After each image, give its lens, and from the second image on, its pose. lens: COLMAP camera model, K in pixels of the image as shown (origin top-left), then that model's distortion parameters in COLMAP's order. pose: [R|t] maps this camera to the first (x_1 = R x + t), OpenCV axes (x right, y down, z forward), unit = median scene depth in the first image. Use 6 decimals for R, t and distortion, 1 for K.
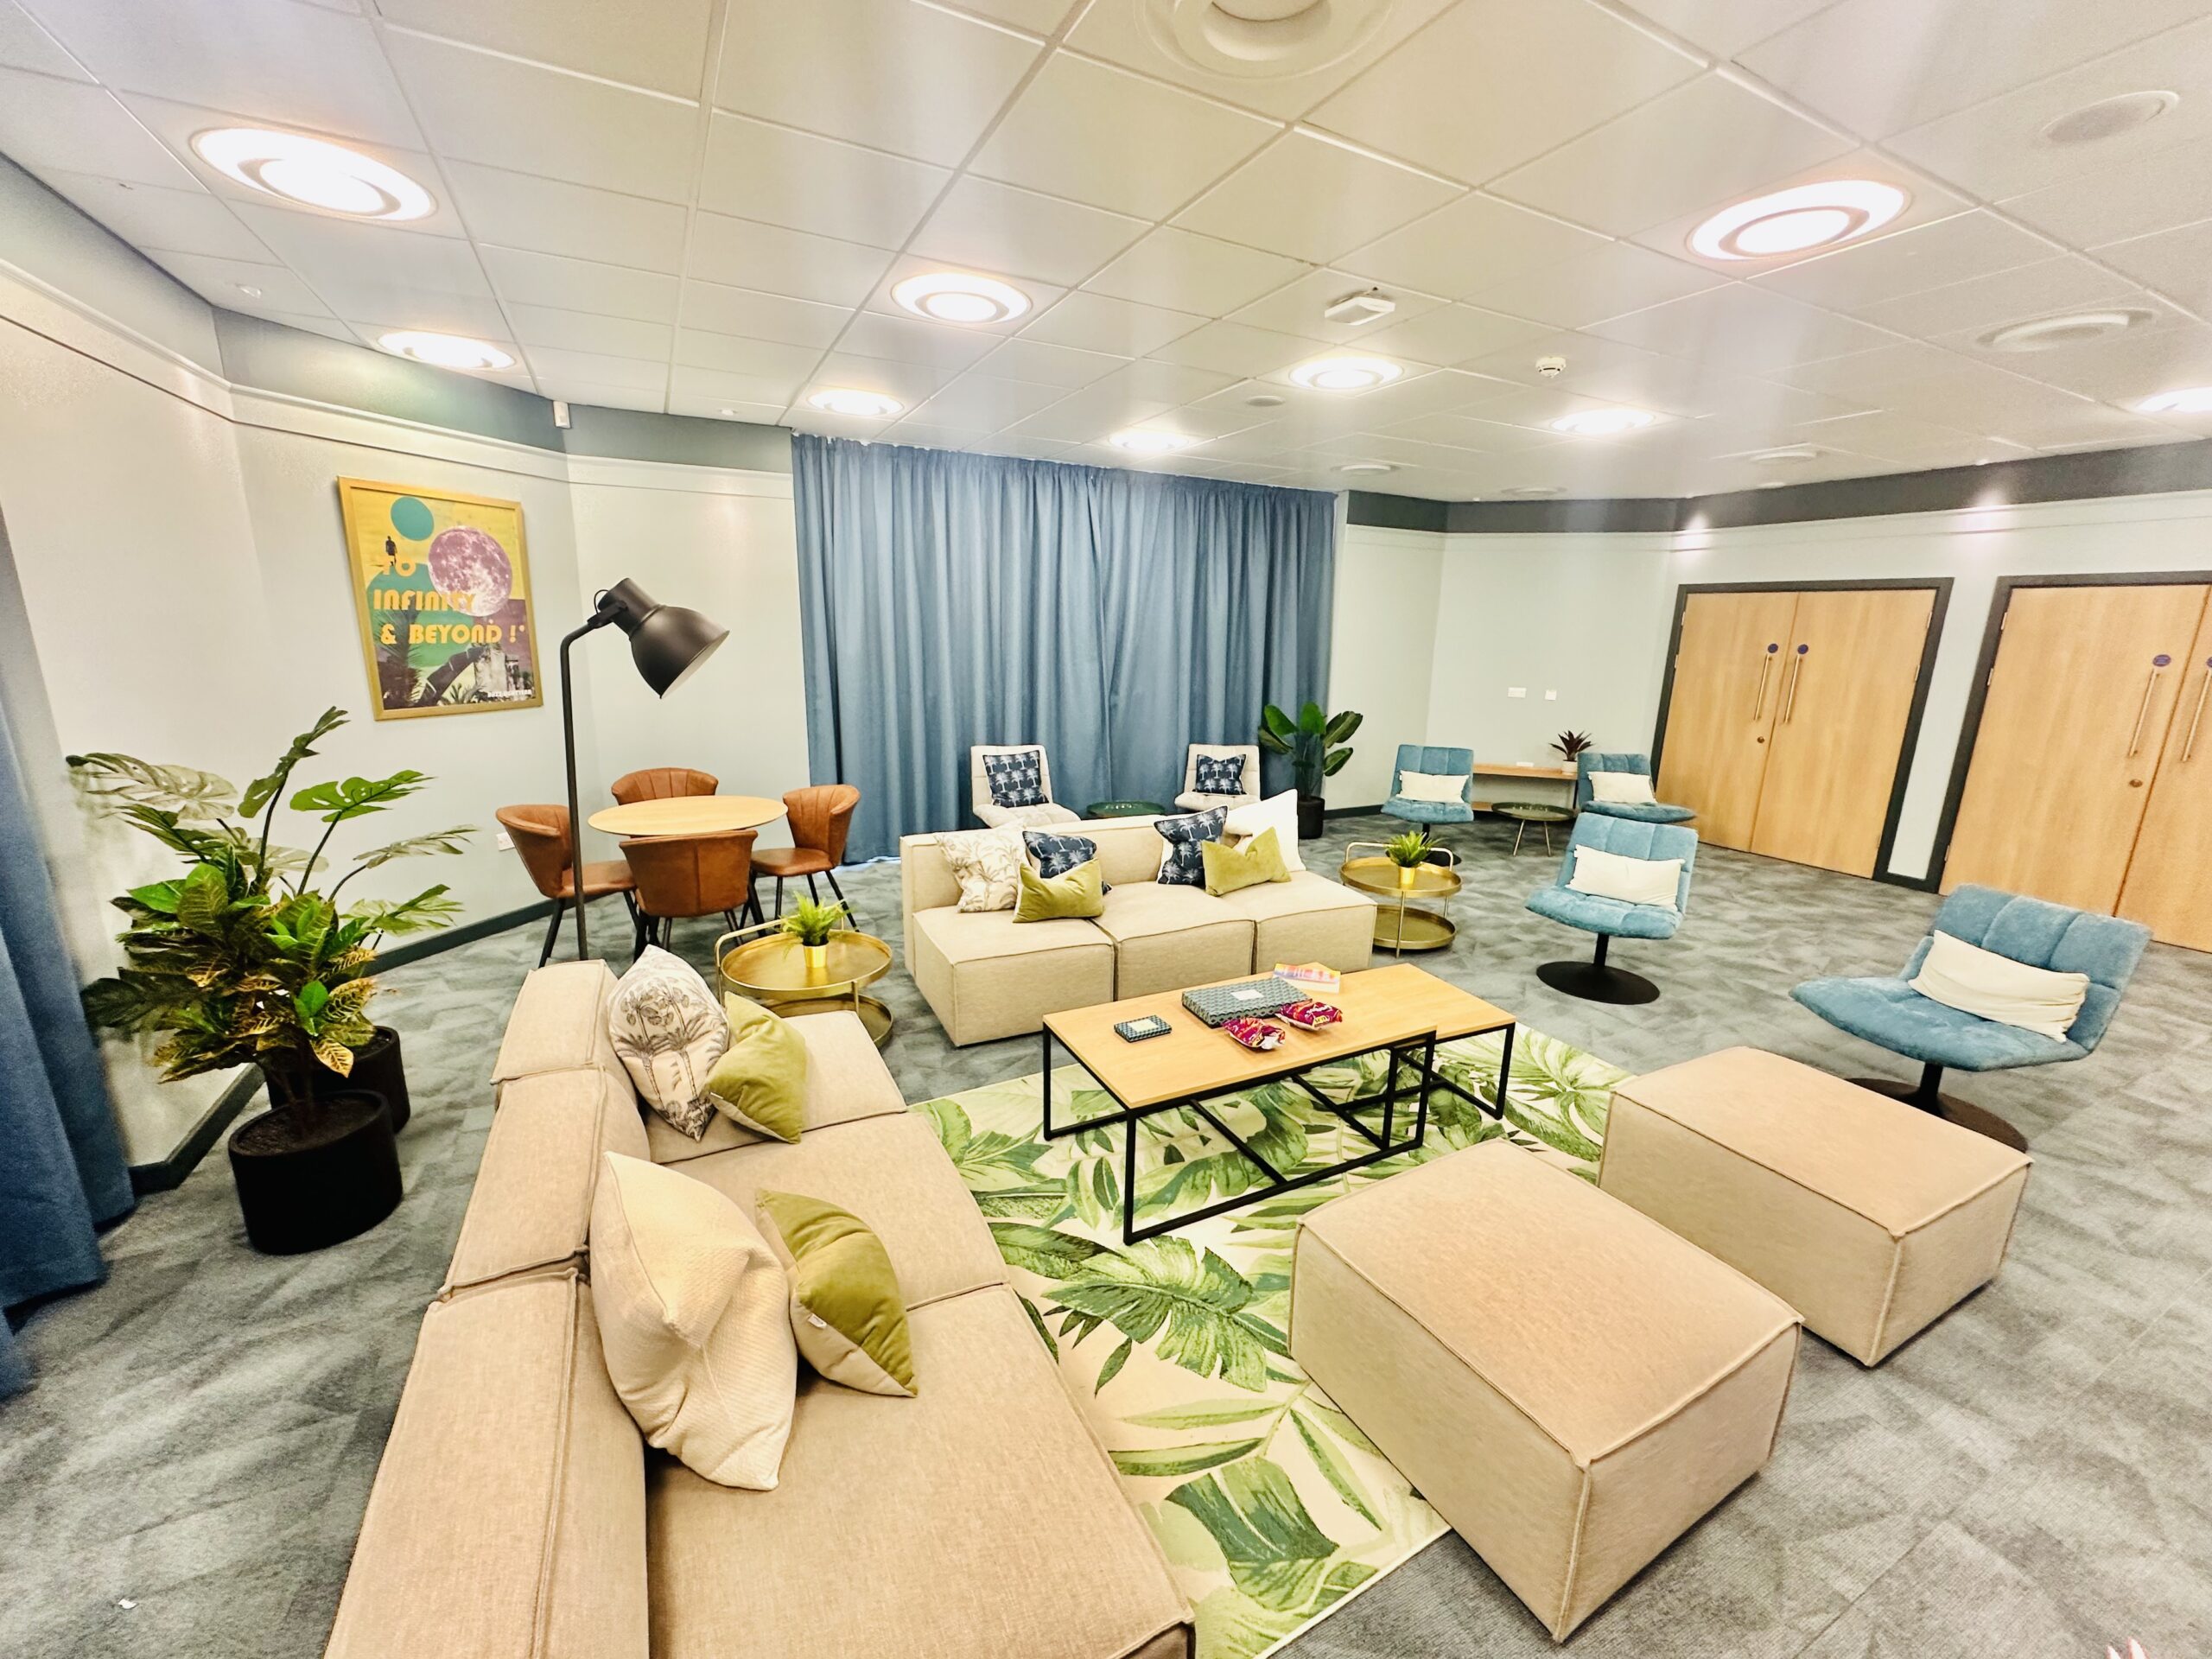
lens RADIAL K [[878.4, 0, 1118.3], [0, 878.4, 823.7], [0, 0, 1]] dist [-0.000708, 0.000114]
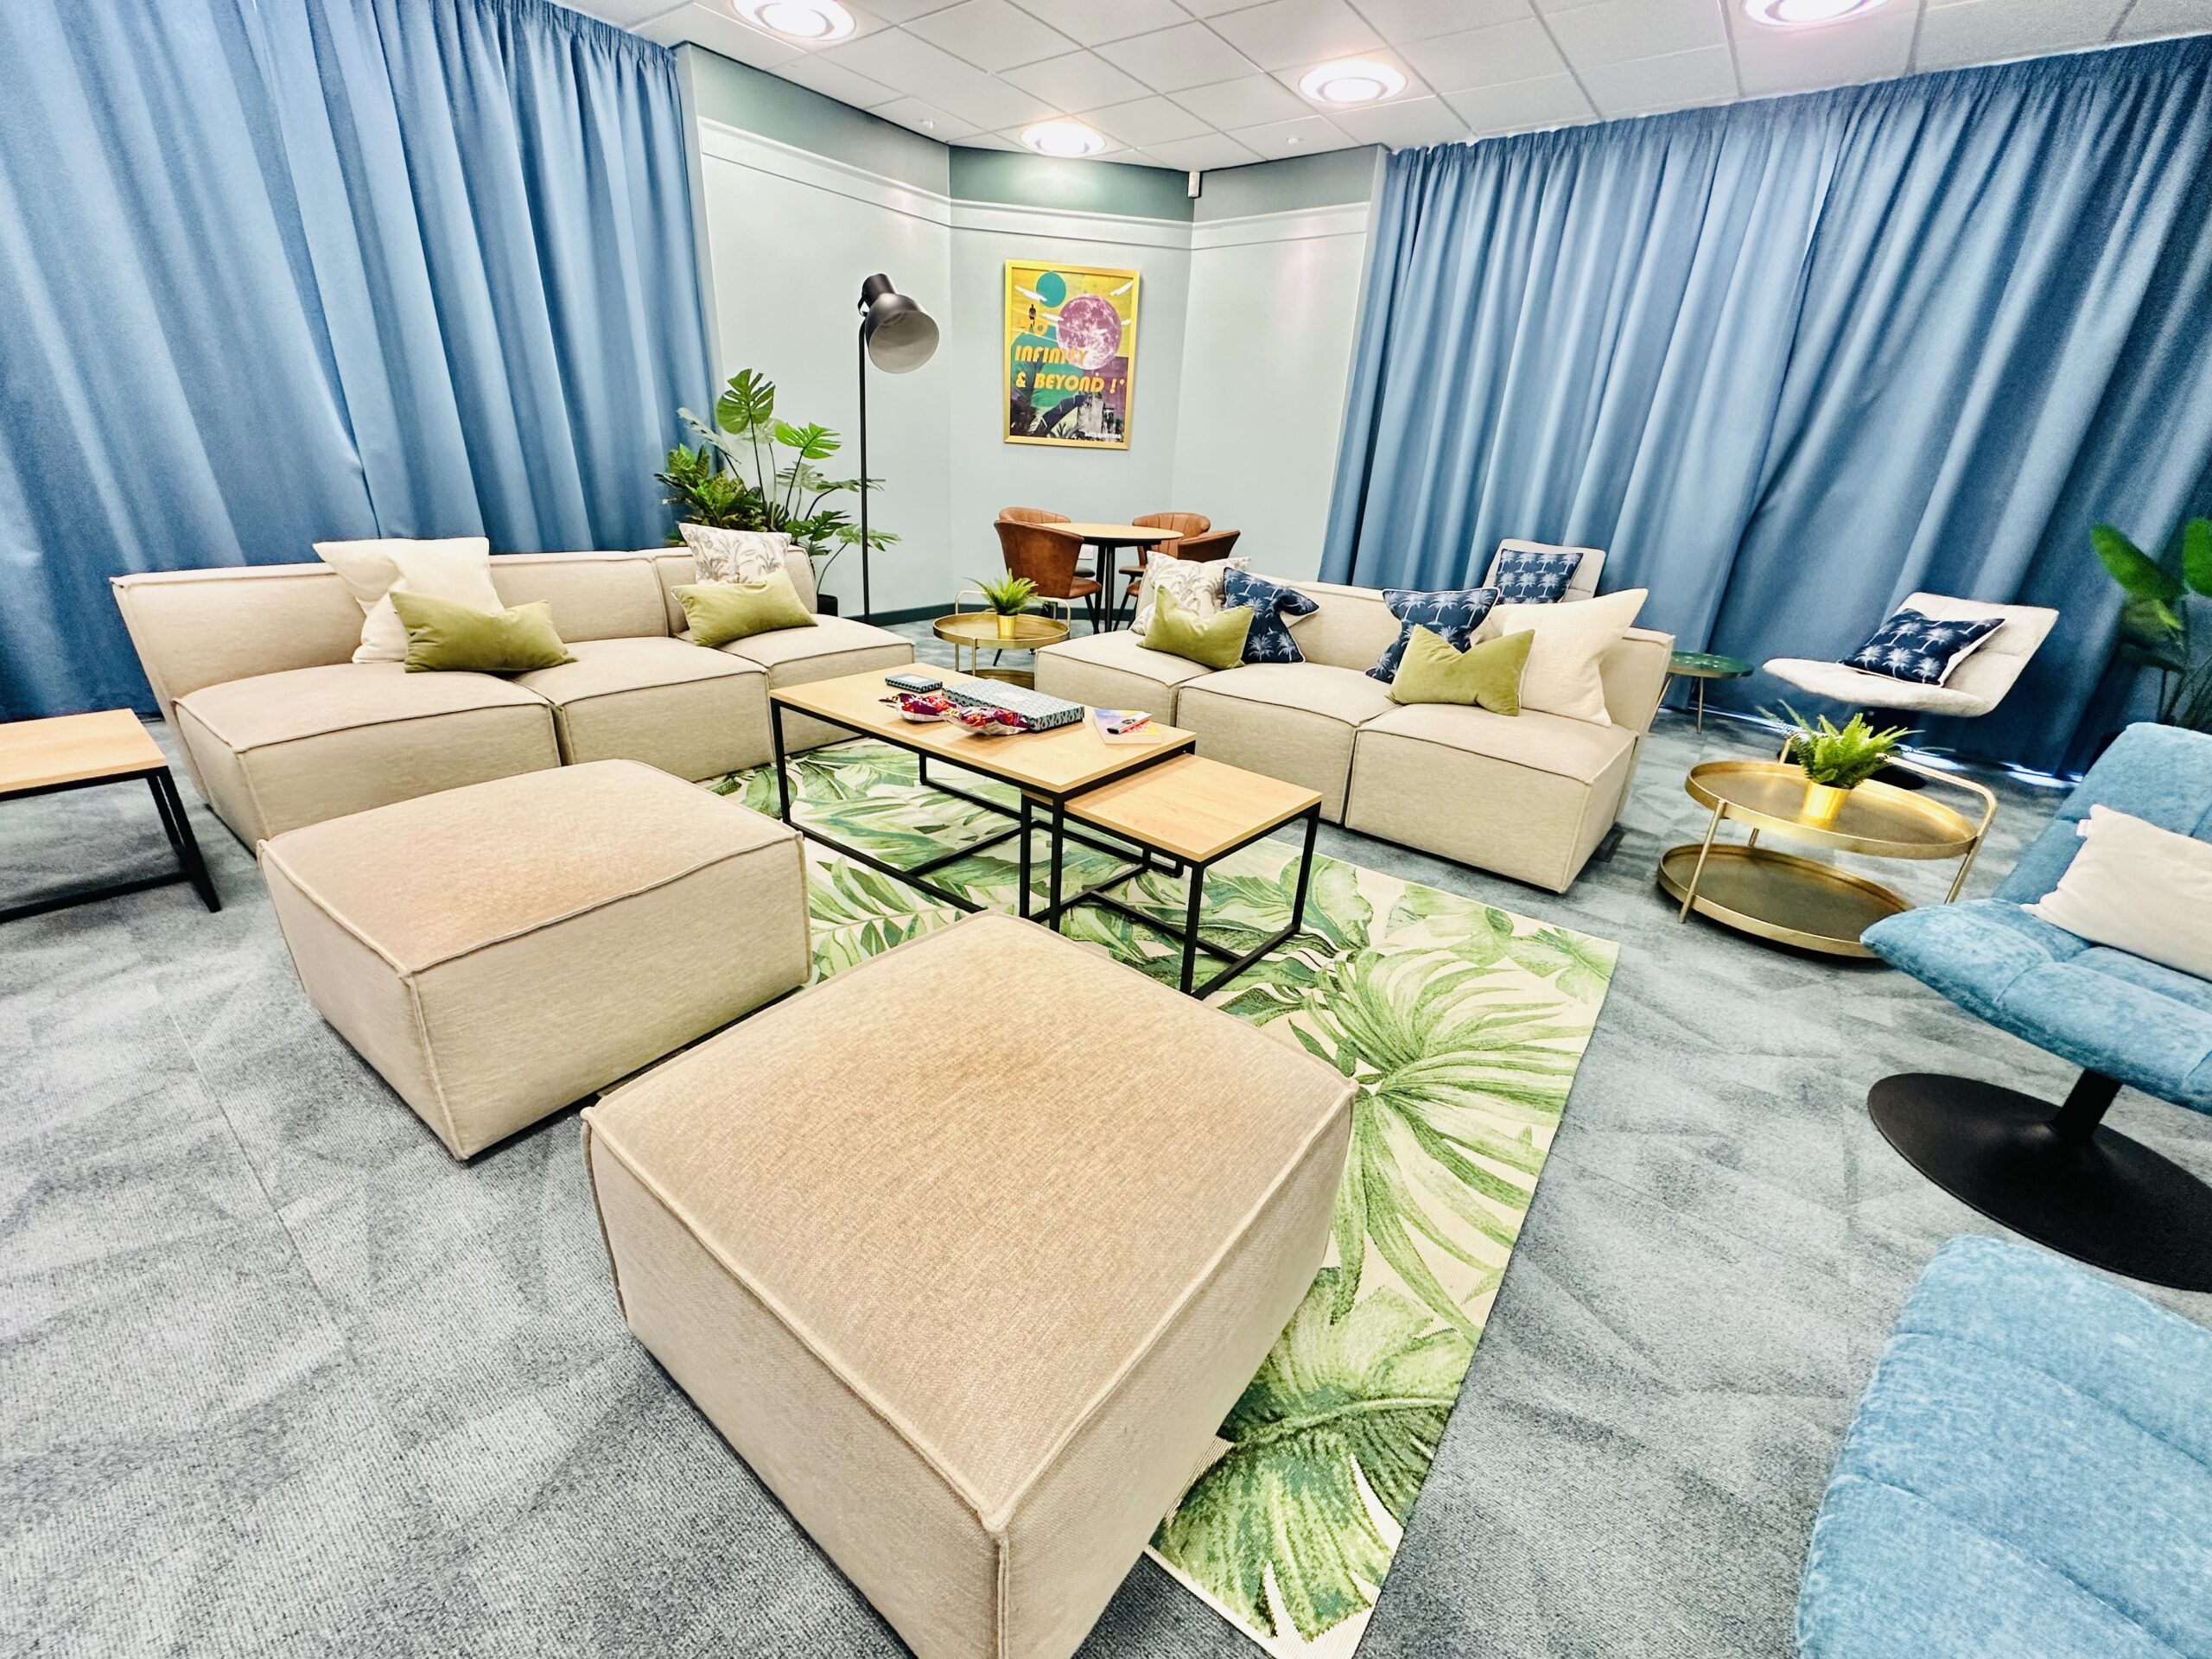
lens RADIAL K [[878.4, 0, 1118.2], [0, 878.4, 832.5], [0, 0, 1]] dist [-0.000708, 0.000114]
pose [[0.432488, 0.356361, -0.828227, 0.649674], [-0.240019, 0.930938, 0.275220, 0.038315], [0.869106, 0.079761, 0.488153, 0.463726]]
